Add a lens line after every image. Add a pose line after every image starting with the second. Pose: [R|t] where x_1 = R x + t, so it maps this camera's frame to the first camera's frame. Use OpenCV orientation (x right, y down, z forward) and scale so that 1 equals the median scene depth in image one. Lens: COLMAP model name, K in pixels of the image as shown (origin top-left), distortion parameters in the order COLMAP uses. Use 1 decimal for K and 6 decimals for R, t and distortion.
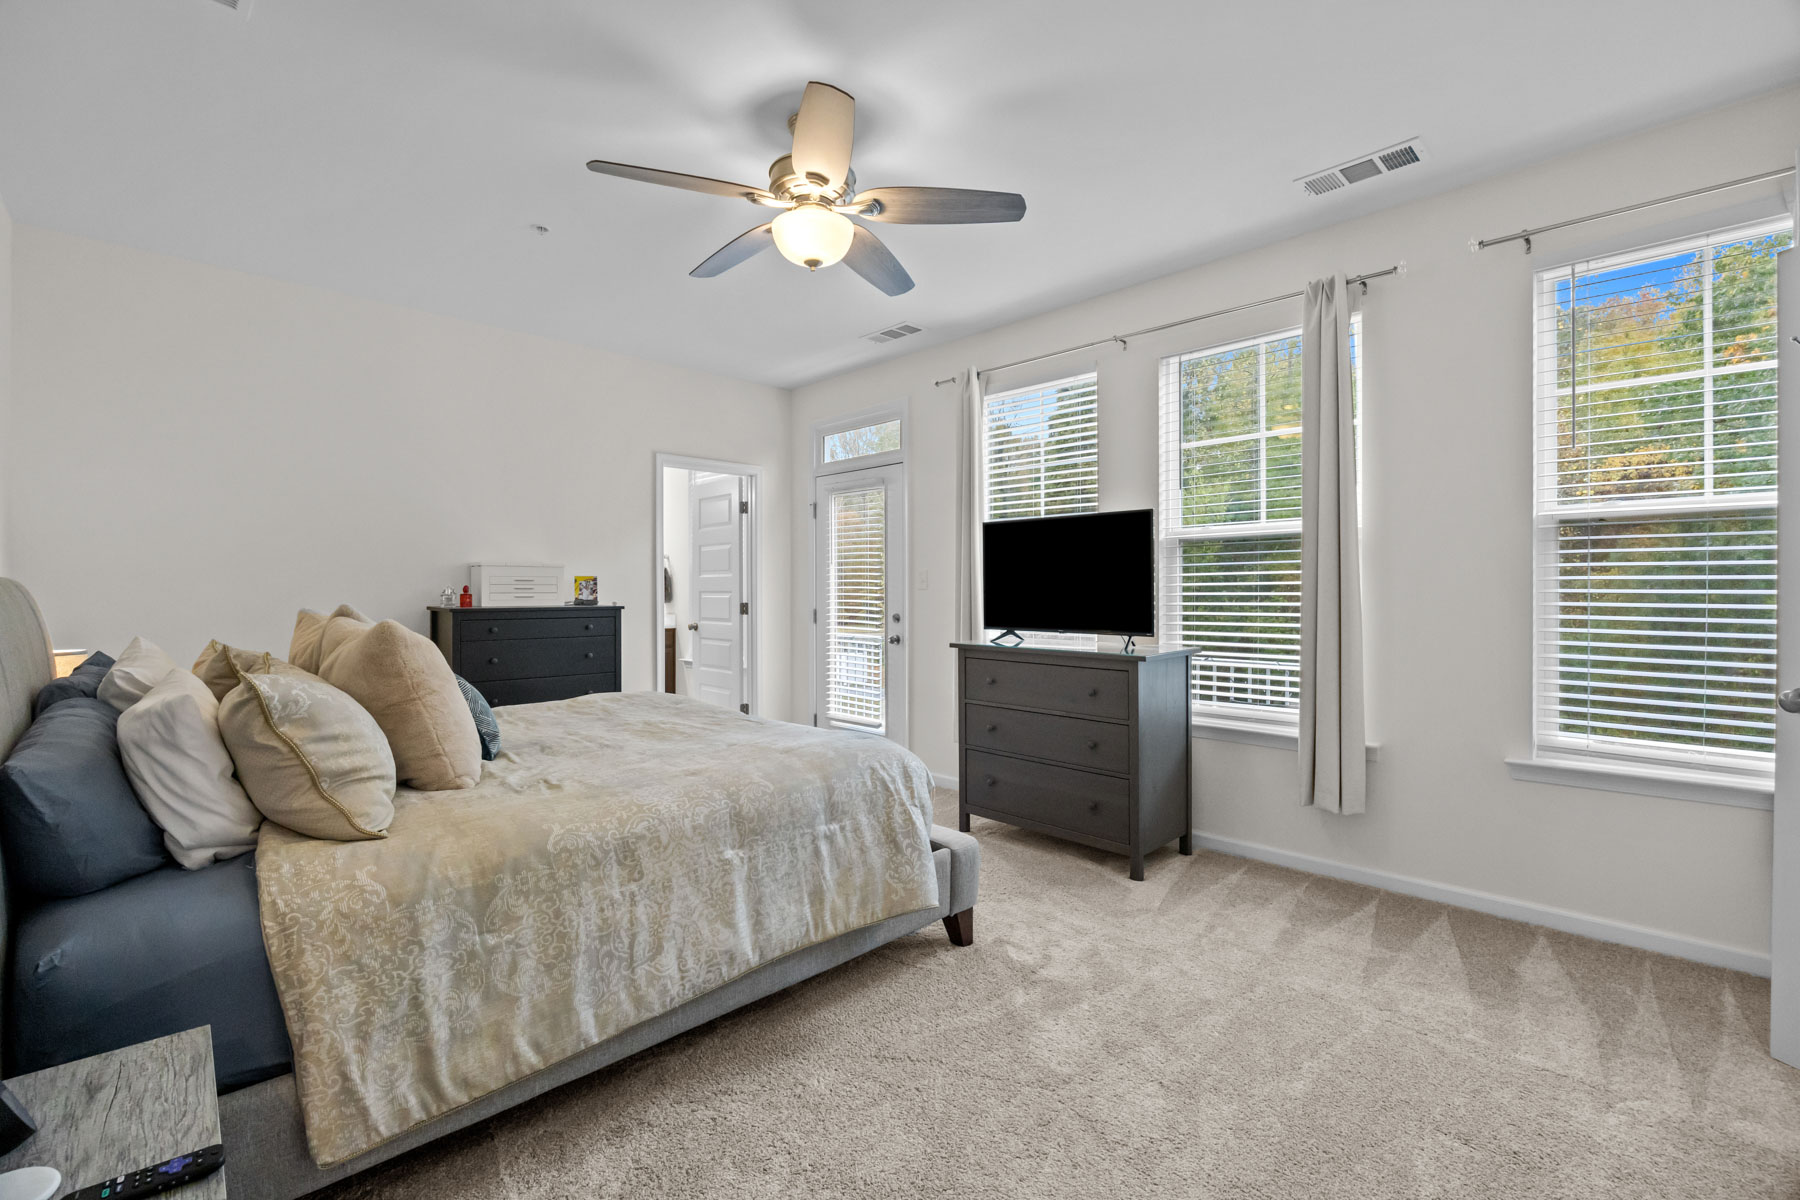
lens RADIAL K [[784.6, 0, 902.9], [0, 784.6, 597.3], [0, 0, 1]] dist [-0.011035, -0.000664]
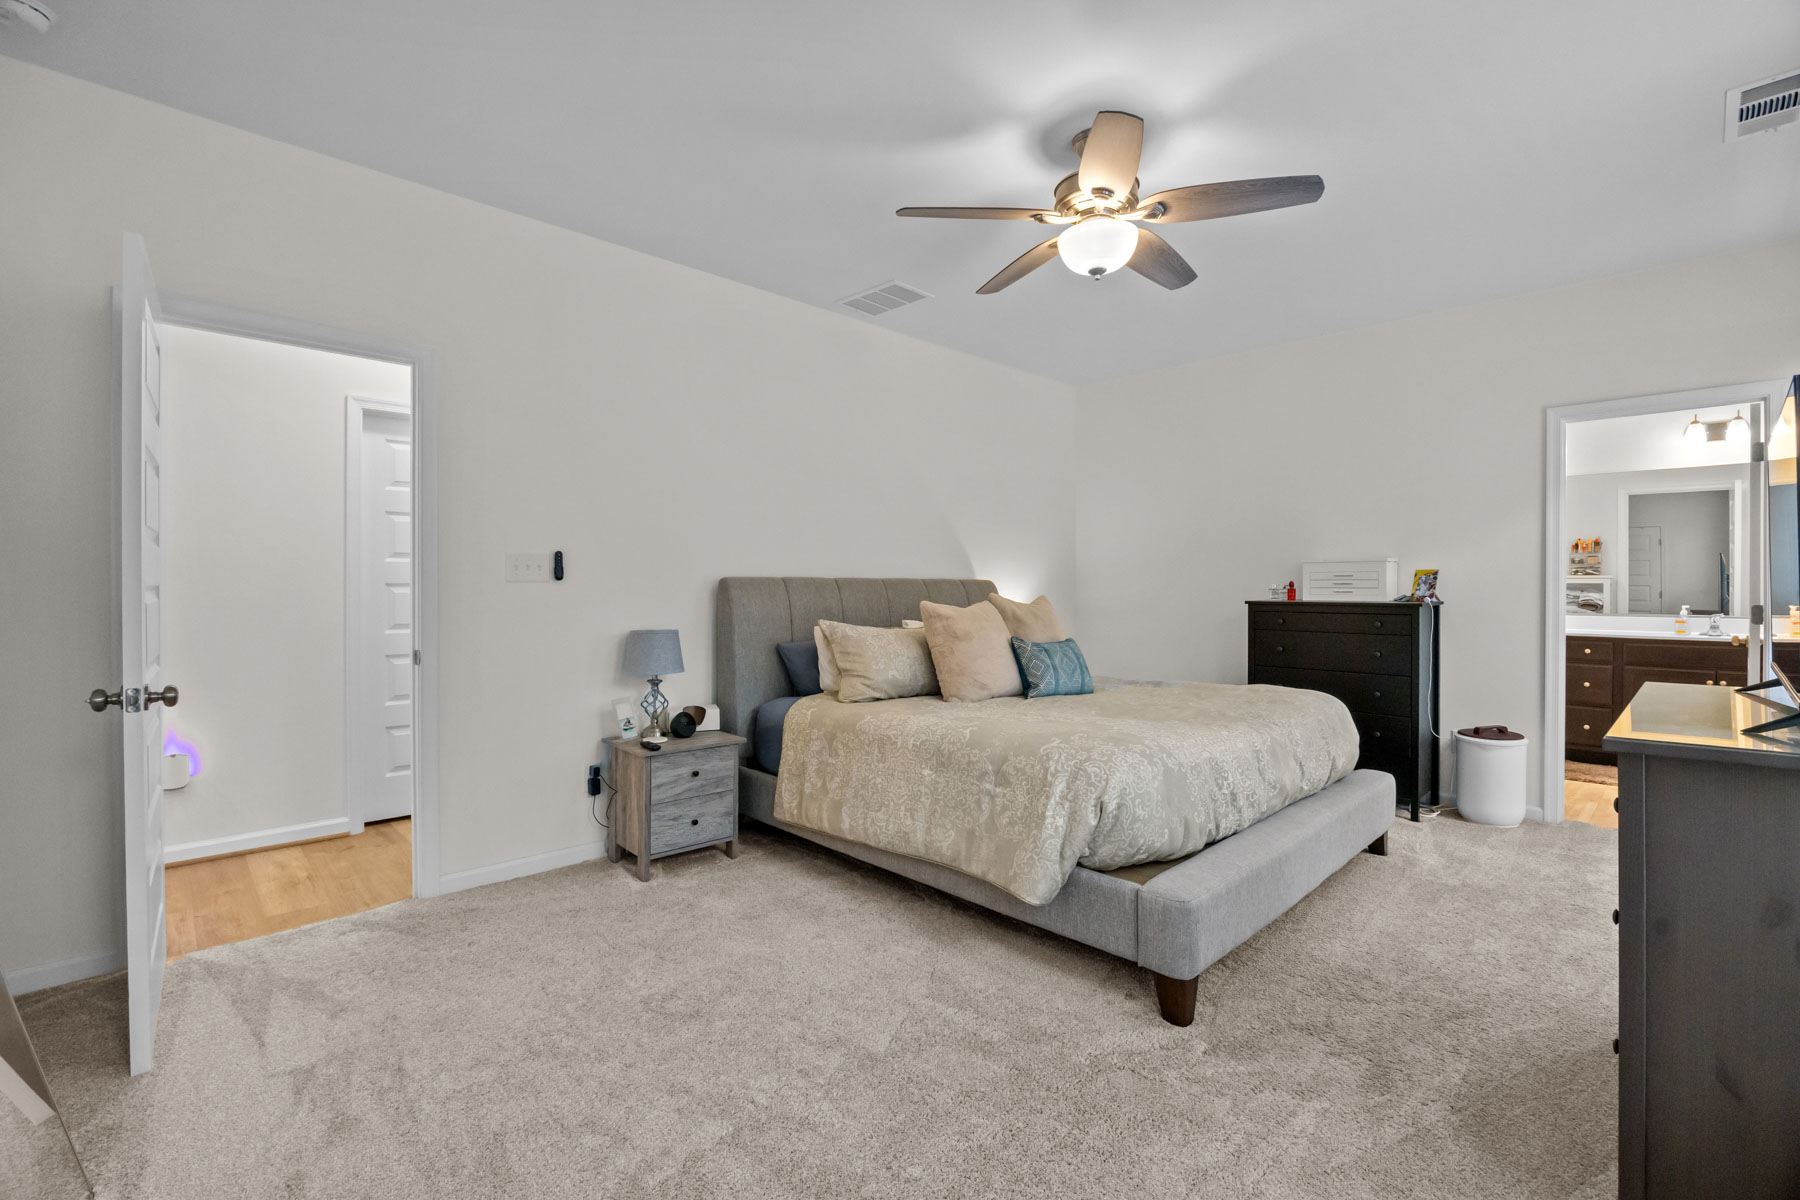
lens RADIAL K [[784.6, 0, 909.5], [0, 784.6, 592.9], [0, 0, 1]] dist [-0.011035, -0.000664]
pose [[-0.003595, 0.009269, -0.999951, 1.093167], [-0.009291, 0.999914, 0.009302, -0.007256], [0.999950, 0.009324, -0.003509, 0.894177]]
